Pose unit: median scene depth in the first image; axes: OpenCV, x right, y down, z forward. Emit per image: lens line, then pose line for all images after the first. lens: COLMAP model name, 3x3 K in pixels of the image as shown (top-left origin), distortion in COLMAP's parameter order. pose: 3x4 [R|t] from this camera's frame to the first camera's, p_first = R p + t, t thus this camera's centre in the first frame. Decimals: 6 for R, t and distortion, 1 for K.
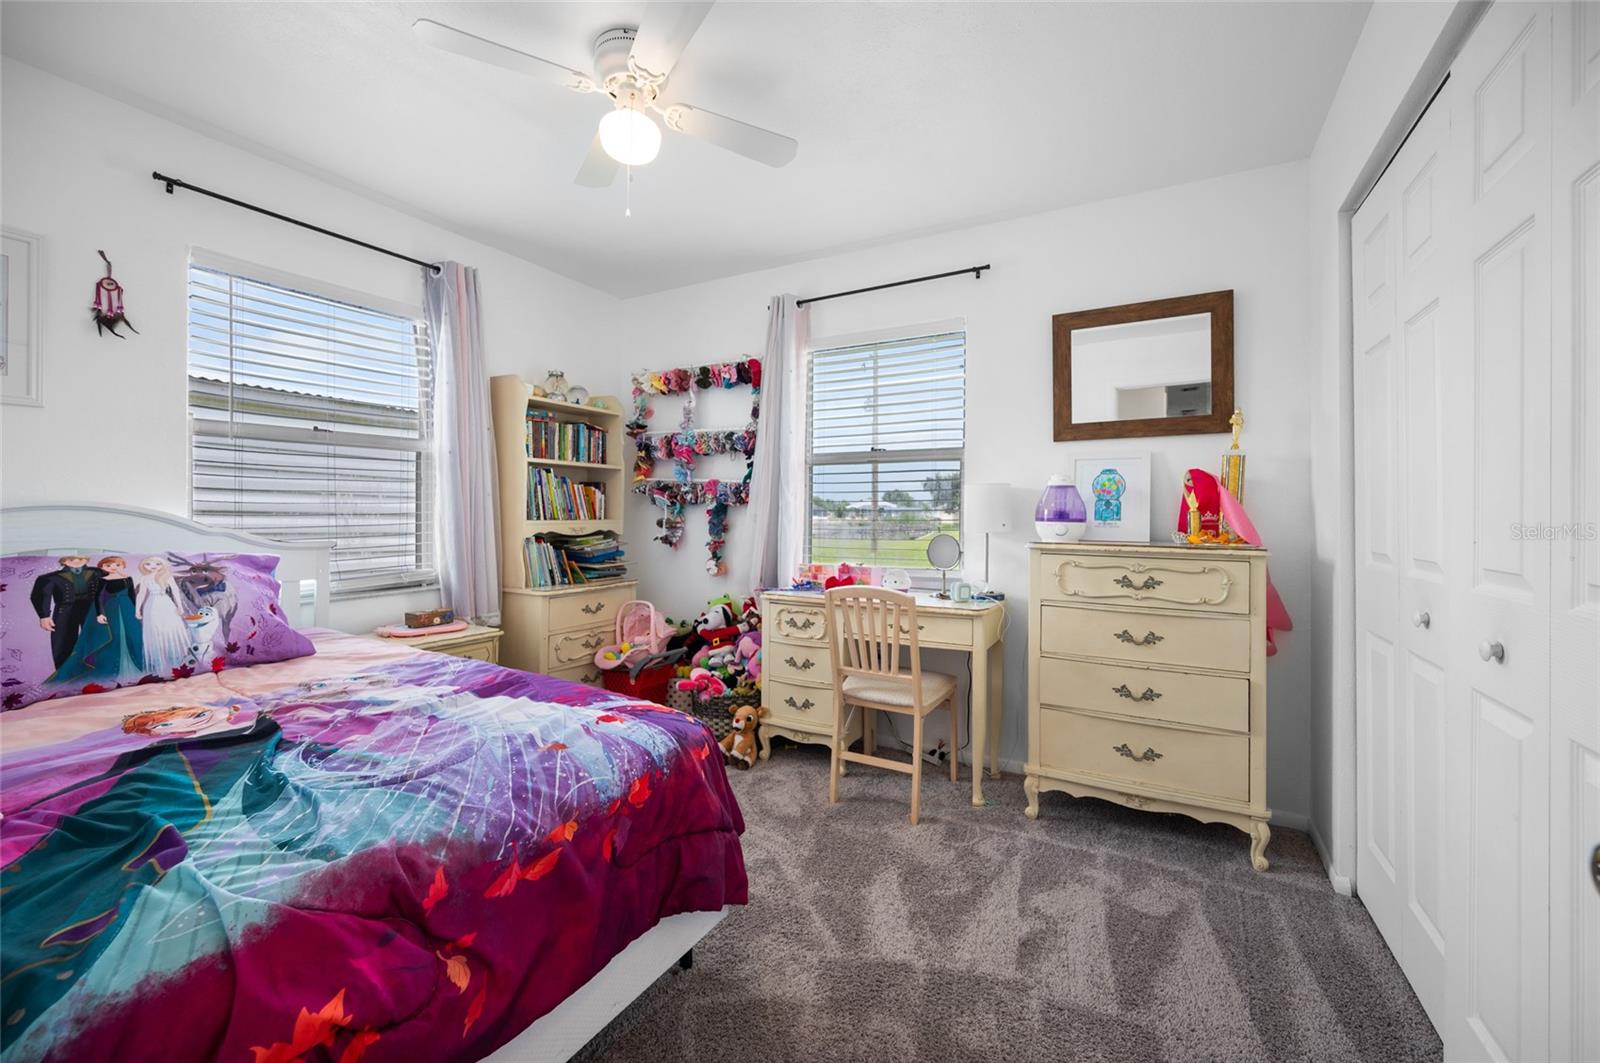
lens RADIAL K [[654.6, 0, 808.6], [0, 654.6, 517.6], [0, 0, 1]] dist [0.002178, 0.000121]
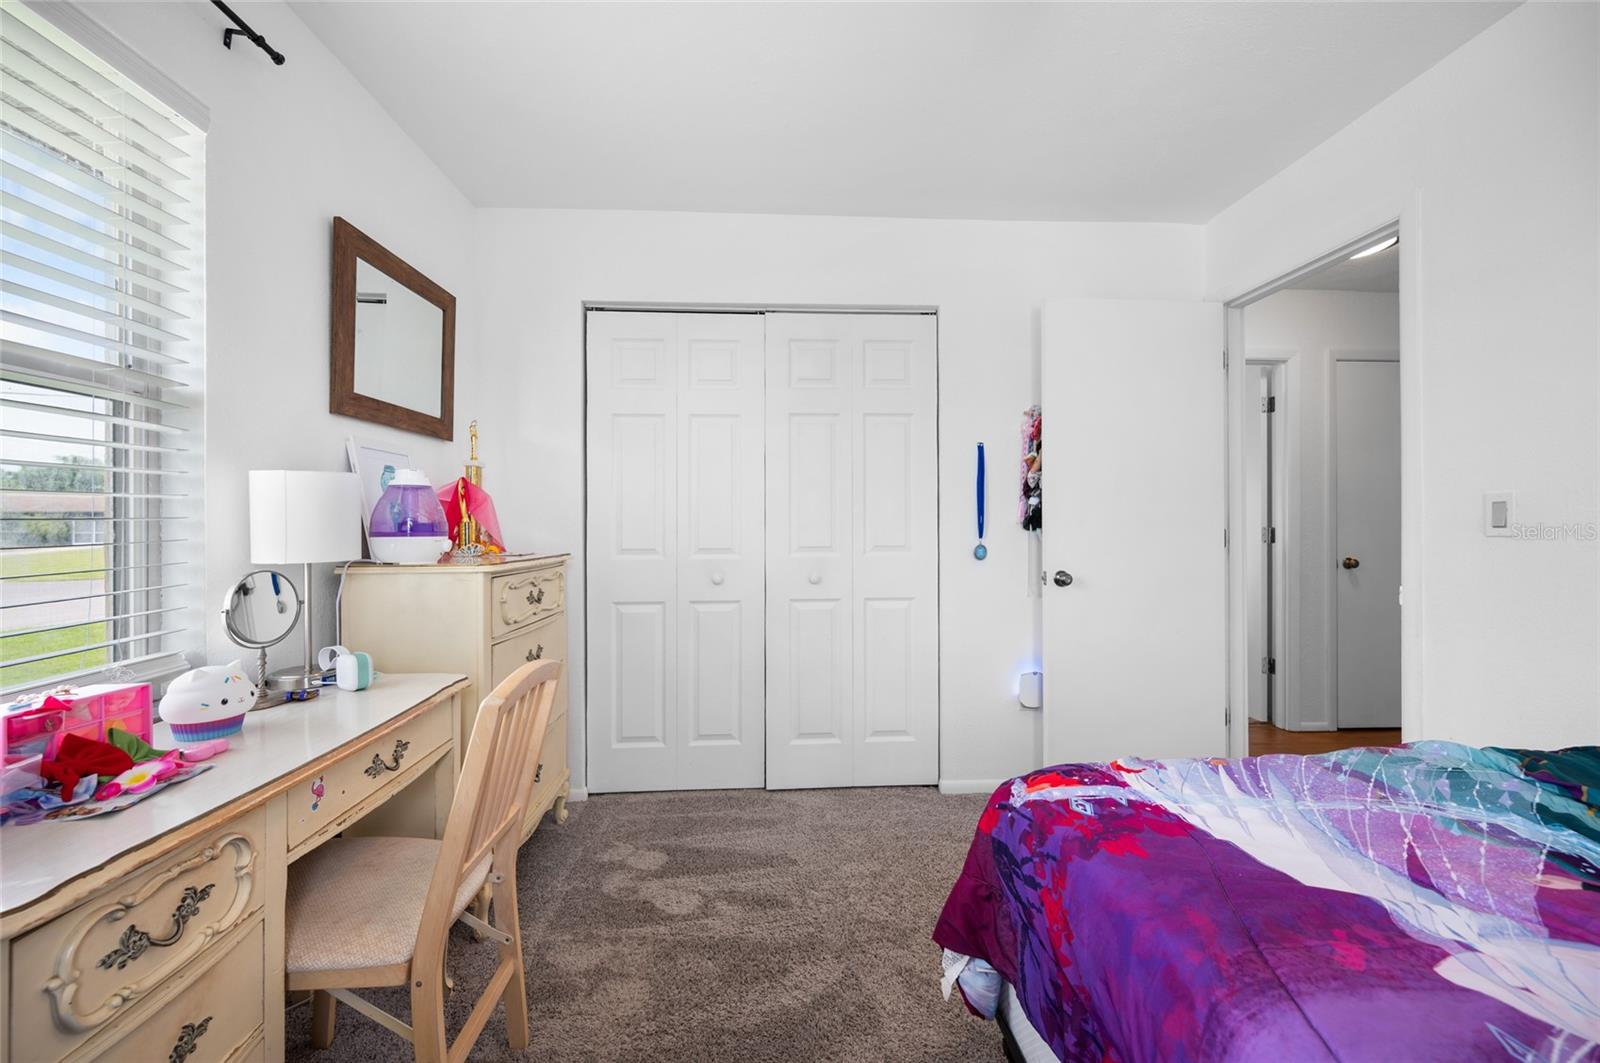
lens RADIAL K [[654.6, 0, 813.0], [0, 654.6, 523.2], [0, 0, 1]] dist [0.002178, 0.000121]
pose [[-0.528970, 0.000727, 0.848641, -0.567451], [0.016493, 0.999820, 0.009424, -0.008164], [-0.848481, 0.018981, -0.528886, 1.262957]]
